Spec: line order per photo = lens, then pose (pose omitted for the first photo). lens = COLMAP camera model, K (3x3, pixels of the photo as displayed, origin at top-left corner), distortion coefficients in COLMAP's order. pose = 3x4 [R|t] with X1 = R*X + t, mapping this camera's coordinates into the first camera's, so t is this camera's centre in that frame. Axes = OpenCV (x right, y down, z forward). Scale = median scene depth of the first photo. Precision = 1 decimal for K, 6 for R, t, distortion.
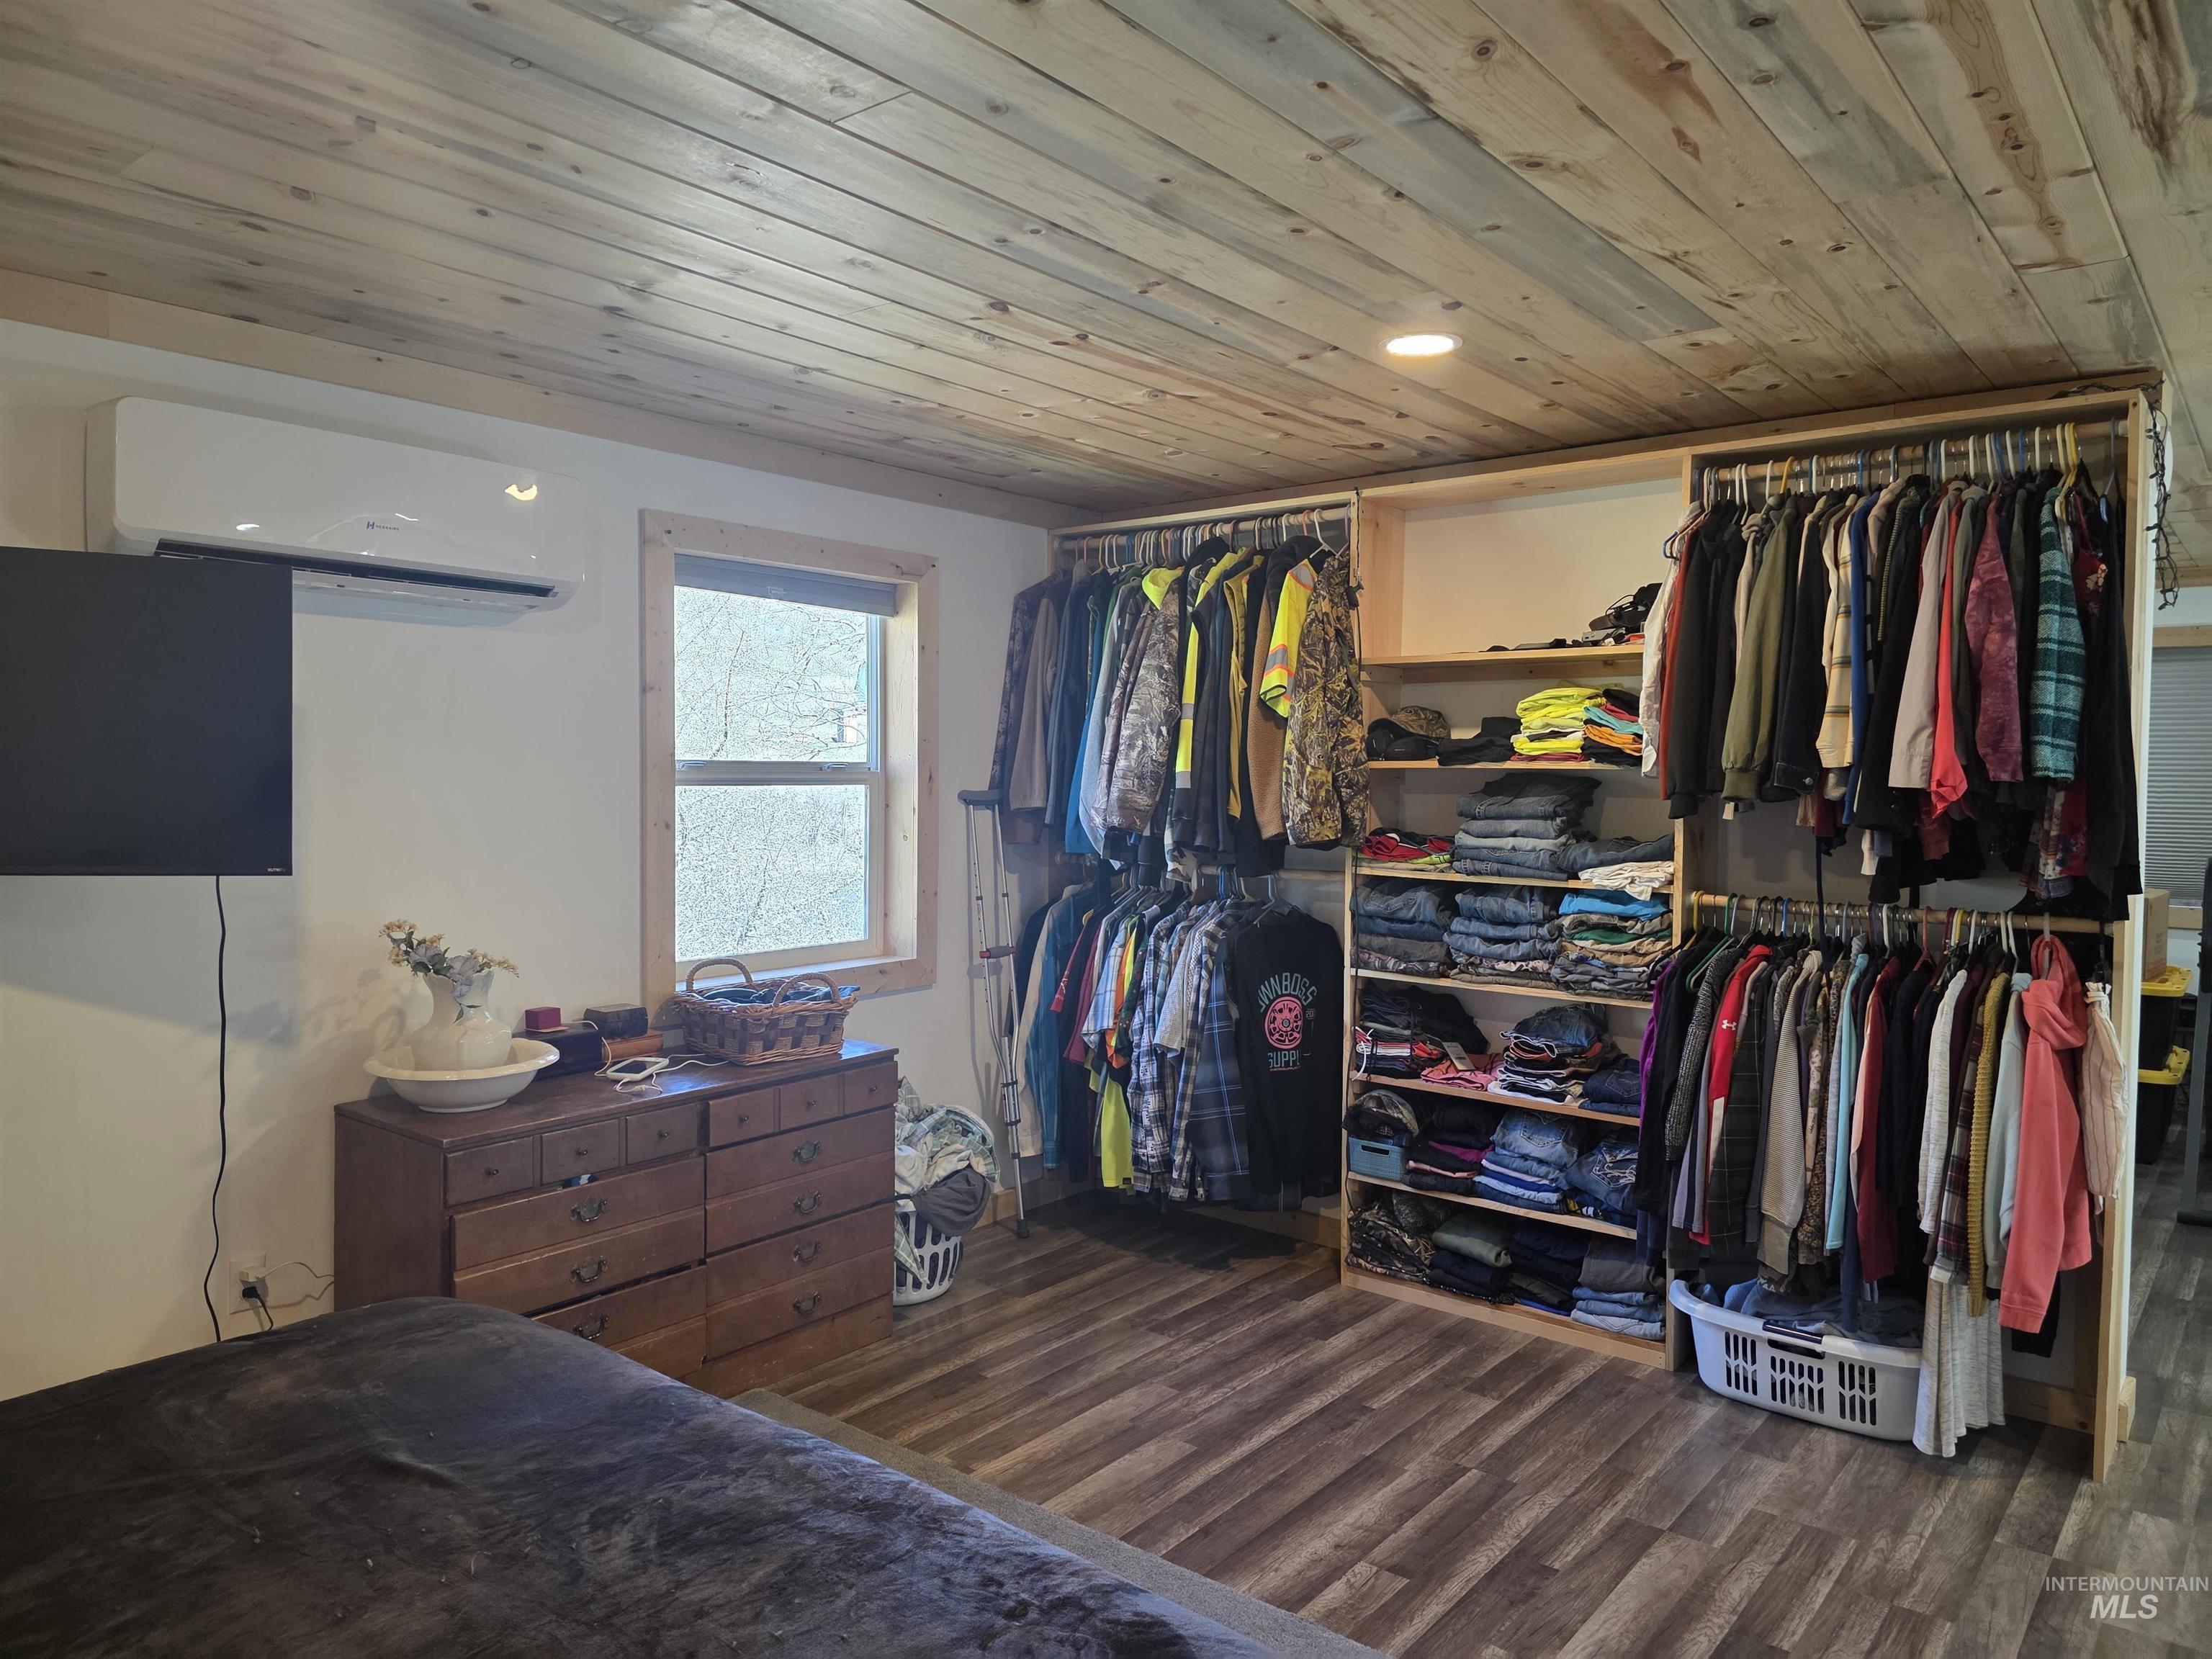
lens RADIAL K [[1473.2, 0, 1106.3], [0, 1473.2, 826.8], [0, 0, 1]] dist [0.052665, -0.053663]
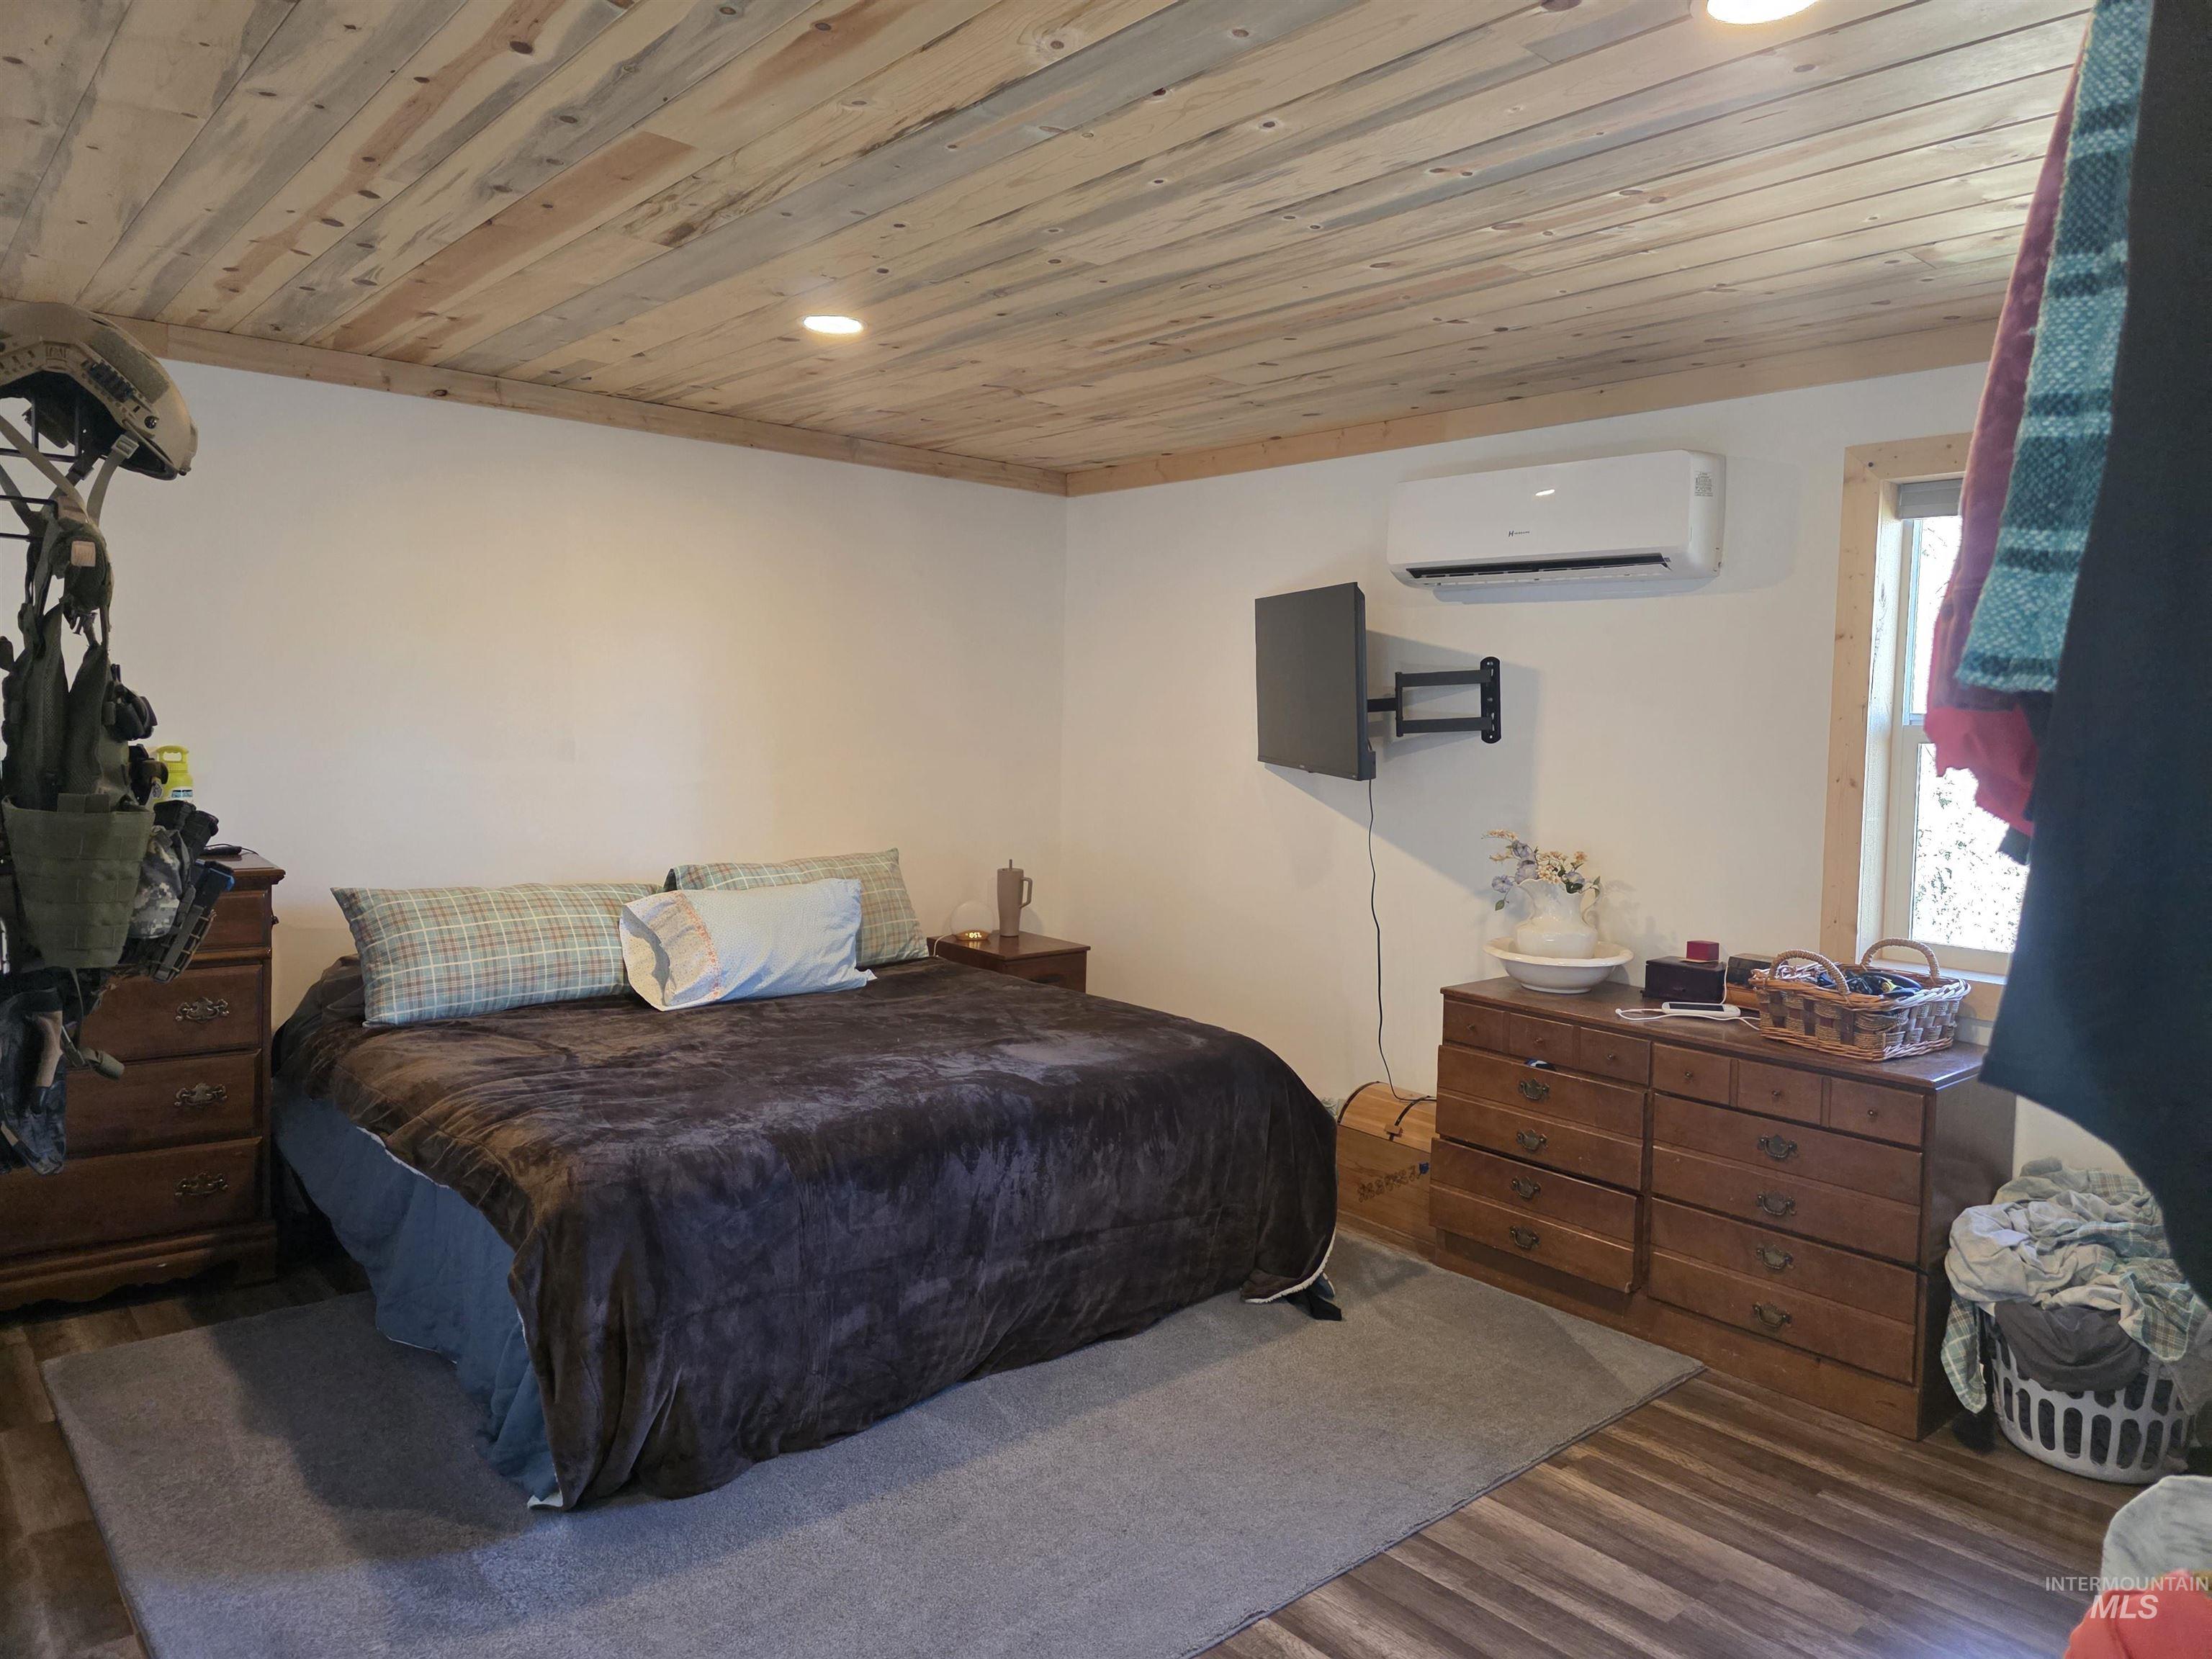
lens RADIAL K [[1473.2, 0, 1107.3], [0, 1473.2, 828.5], [0, 0, 1]] dist [0.052665, -0.053663]
pose [[-0.166962, 0.073204, -0.983242, 0.774263], [-0.062518, 0.994447, 0.084654, -0.025492], [0.983979, 0.075605, -0.161458, 0.767456]]
